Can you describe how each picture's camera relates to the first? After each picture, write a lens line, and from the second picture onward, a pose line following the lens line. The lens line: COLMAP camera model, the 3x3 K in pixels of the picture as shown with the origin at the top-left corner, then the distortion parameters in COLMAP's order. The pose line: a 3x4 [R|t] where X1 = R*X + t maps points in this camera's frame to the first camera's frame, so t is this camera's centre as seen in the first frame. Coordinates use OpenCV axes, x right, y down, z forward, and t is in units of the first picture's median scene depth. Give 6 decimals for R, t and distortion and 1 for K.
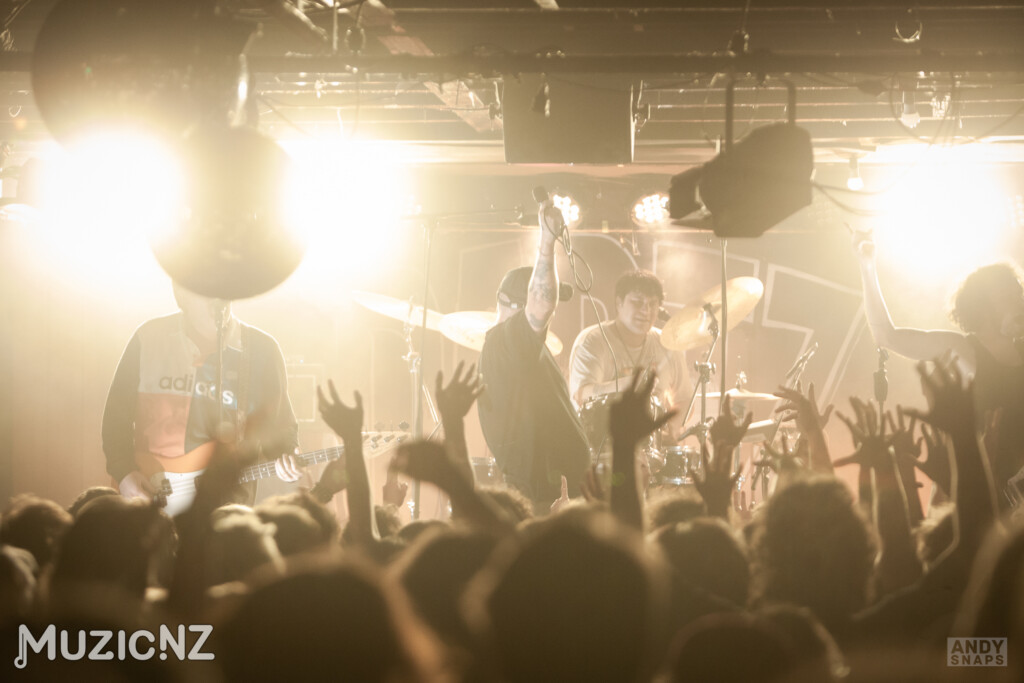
lens RADIAL K [[3468.5, 0, 512.0], [0, 3468.5, 341.5], [0, 0, 1]] dist [0.034931, 0.274341]
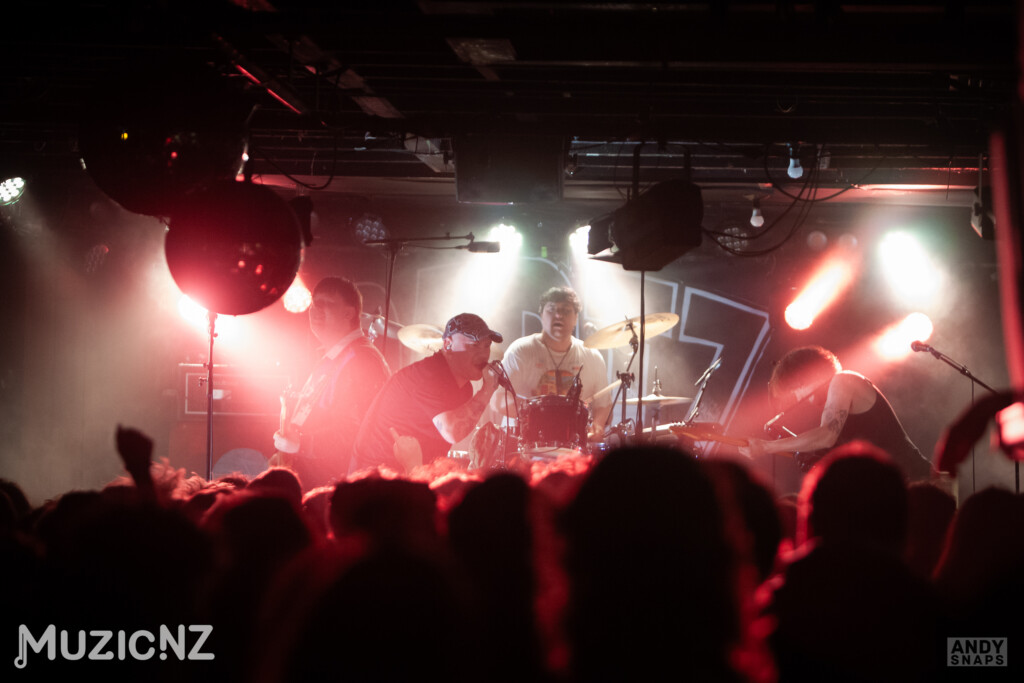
lens RADIAL K [[3379.9, 0, 512.0], [0, 3379.9, 341.5], [0, 0, 1]] dist [-0.016716, -0.139307]
pose [[0.999677, 0.021700, 0.013230, 0.002479], [-0.021674, 0.999763, -0.002068, -0.000998], [-0.013271, 0.001781, 0.999910, -0.129339]]
